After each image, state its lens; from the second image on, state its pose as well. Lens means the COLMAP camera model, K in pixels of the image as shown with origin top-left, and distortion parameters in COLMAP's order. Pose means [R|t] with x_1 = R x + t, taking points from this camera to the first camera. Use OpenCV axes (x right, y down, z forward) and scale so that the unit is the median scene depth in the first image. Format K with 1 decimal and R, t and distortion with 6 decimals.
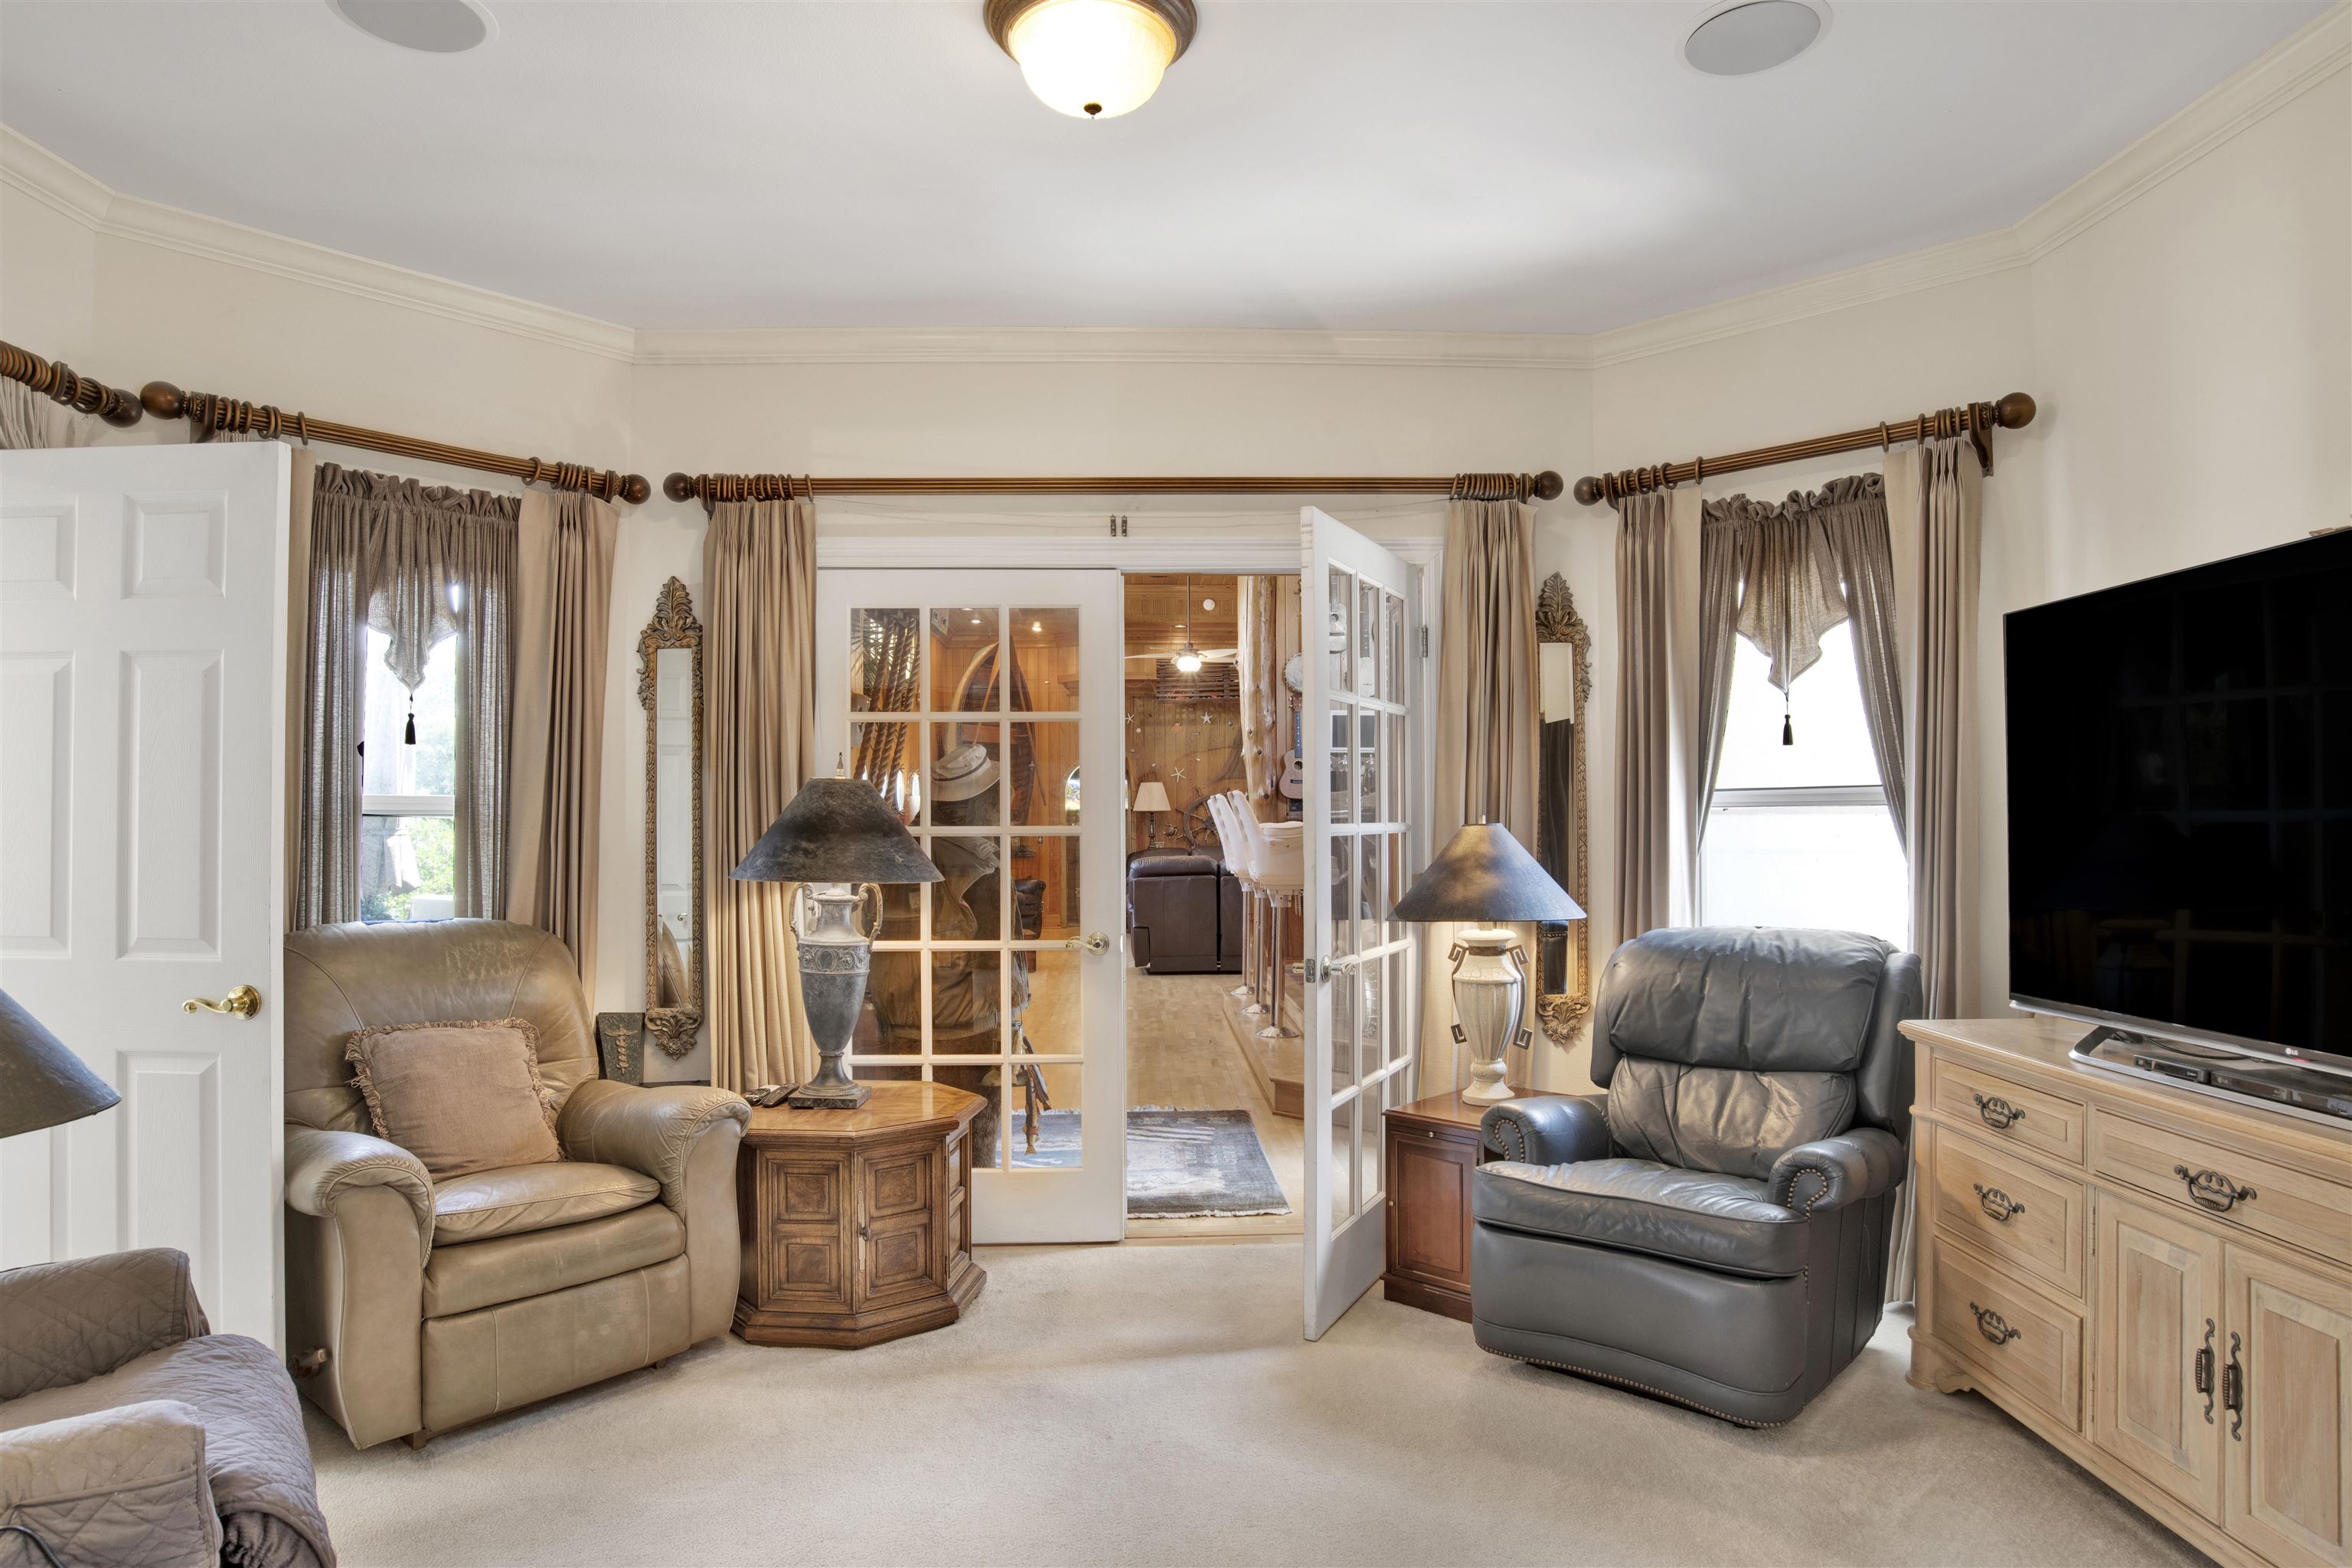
lens RADIAL K [[1349.1, 0, 1174.9], [0, 1349.1, 792.7], [0, 0, 1]] dist [-0.053588, 0.004751]
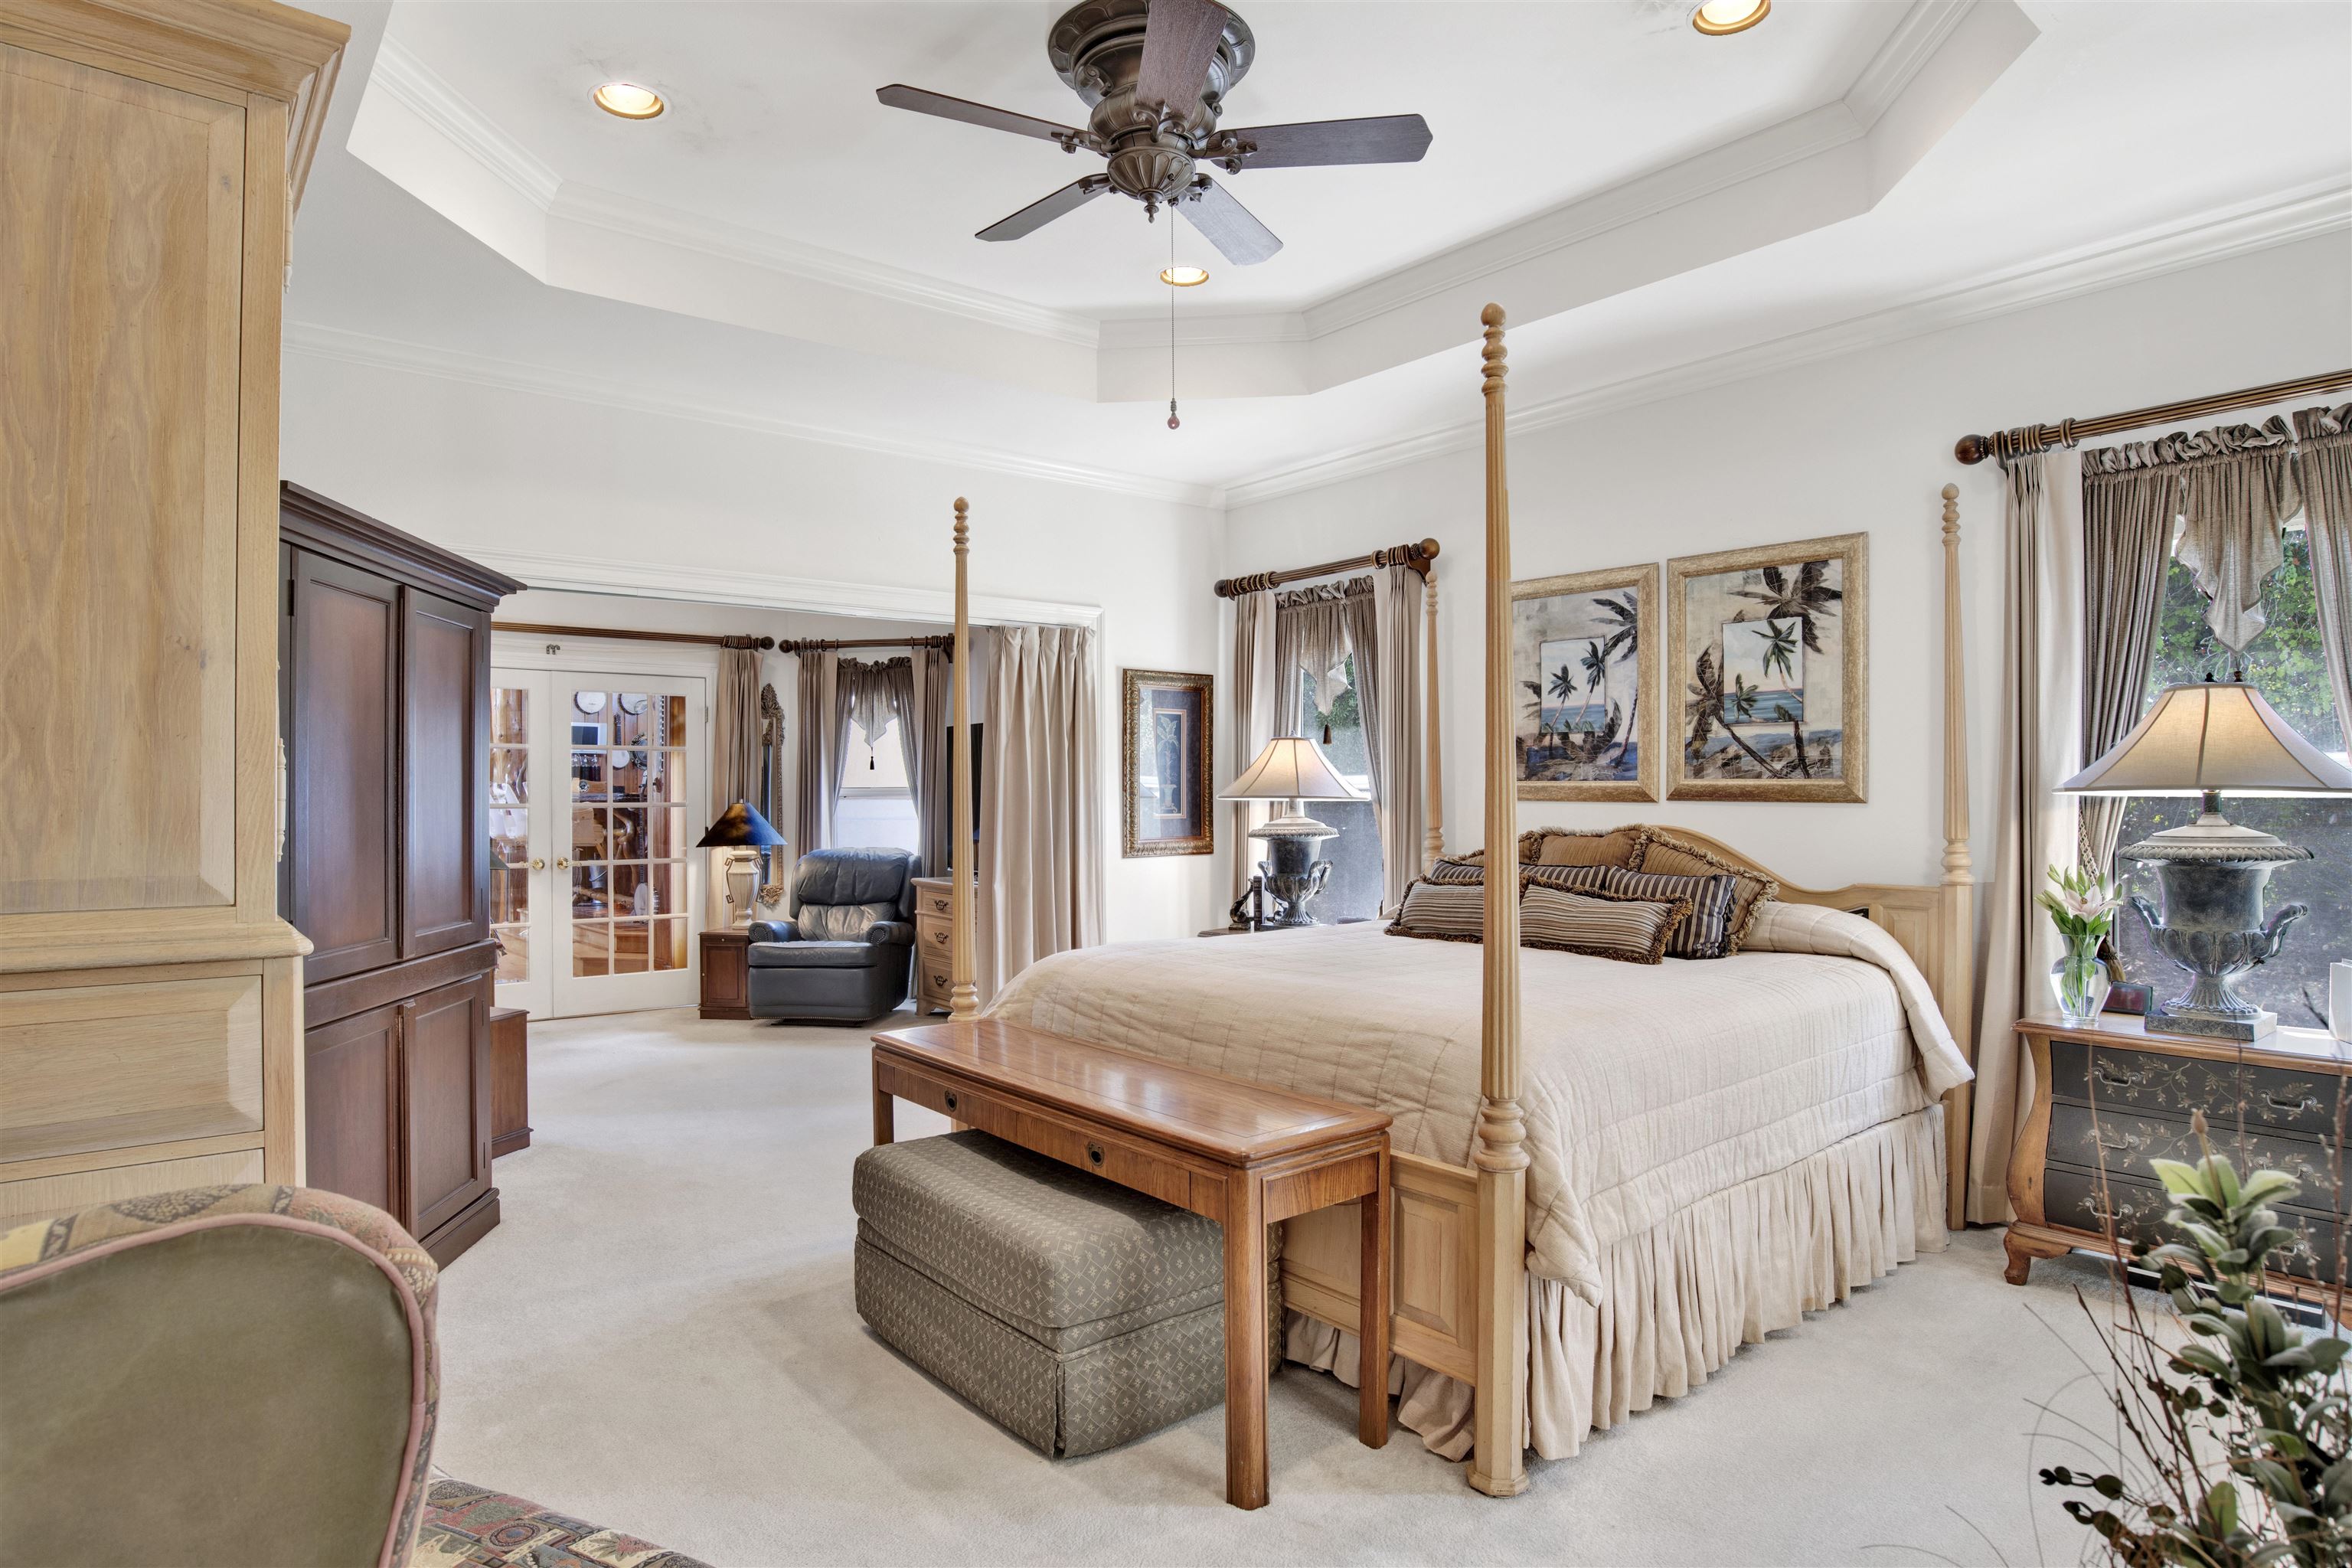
lens RADIAL K [[1286.1, 0, 1168.0], [0, 1286.1, 804.5], [0, 0, 1]] dist [-0.061371, 0.018553]
pose [[0.791231, 0.001171, 0.611517, -0.518293], [-0.015799, 0.999704, 0.018527, -0.024878], [-0.611314, -0.024321, 0.791014, -1.127644]]
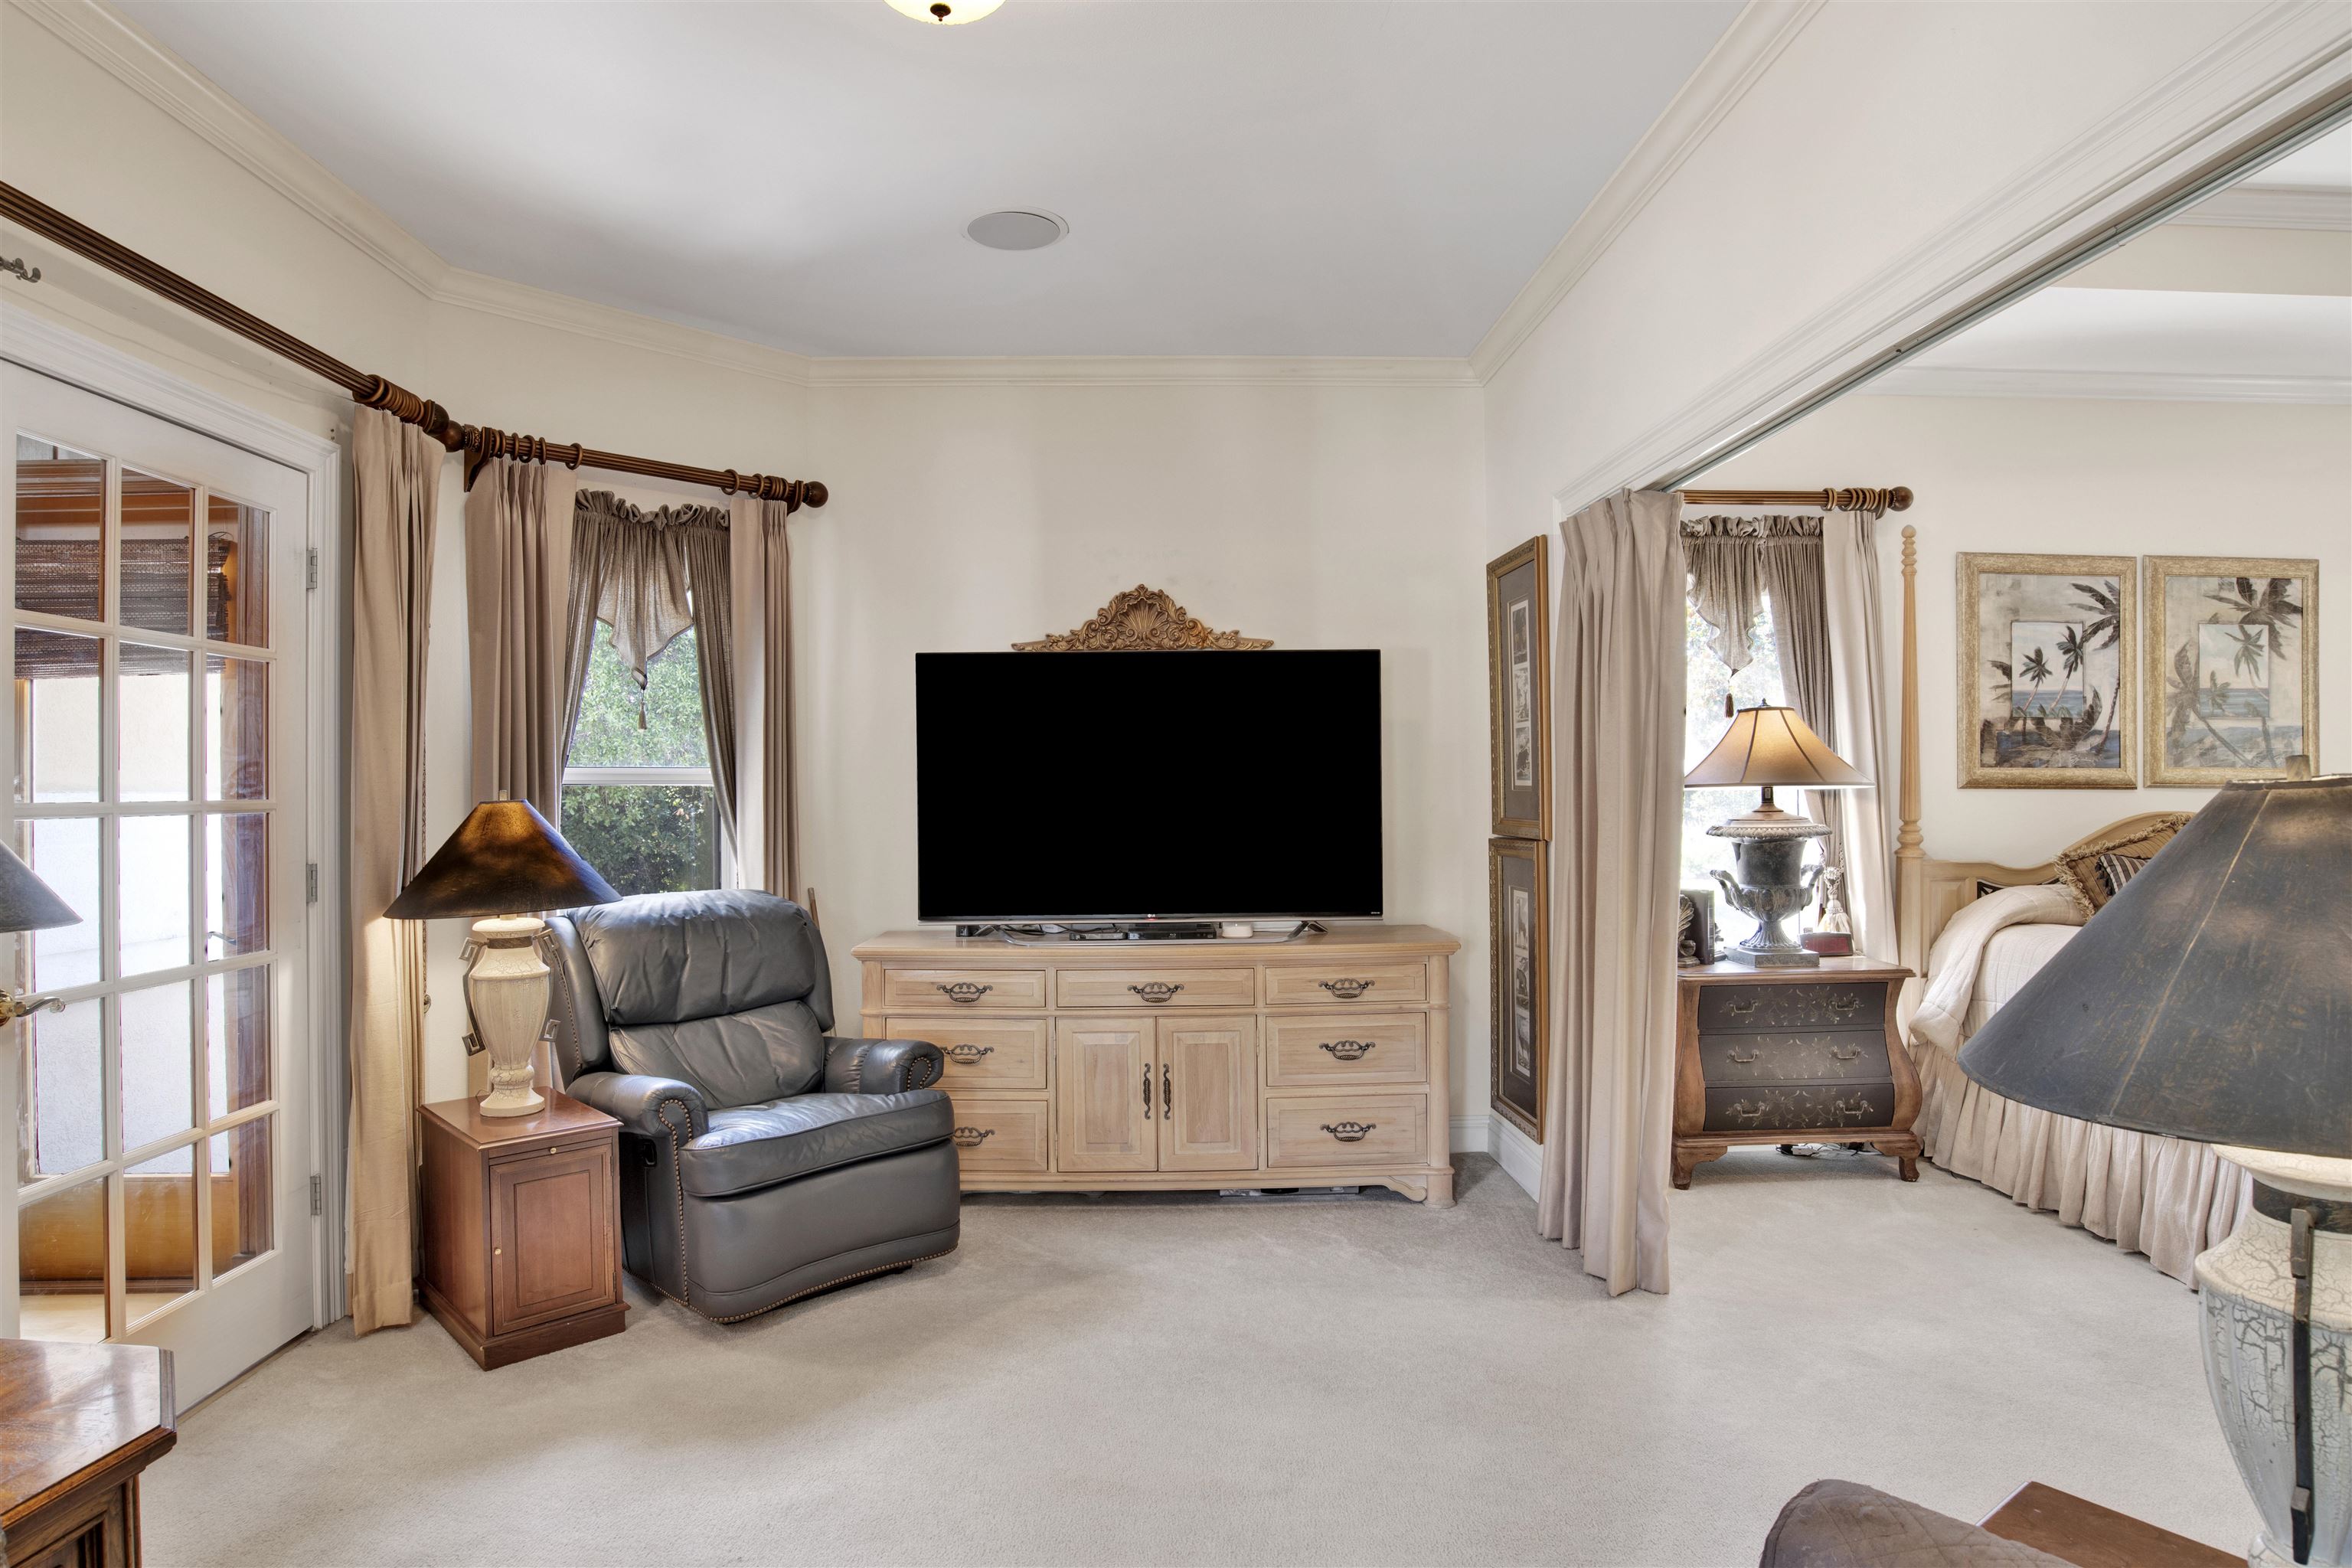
lens RADIAL K [[1286.1, 0, 1165.4], [0, 1286.1, 784.7], [0, 0, 1]] dist [-0.061371, 0.018553]
pose [[-0.001973, 0.004729, 0.999987, -0.634310], [-0.017833, 0.999830, -0.004764, 0.007997], [-0.999839, -0.017842, -0.001888, 0.594235]]
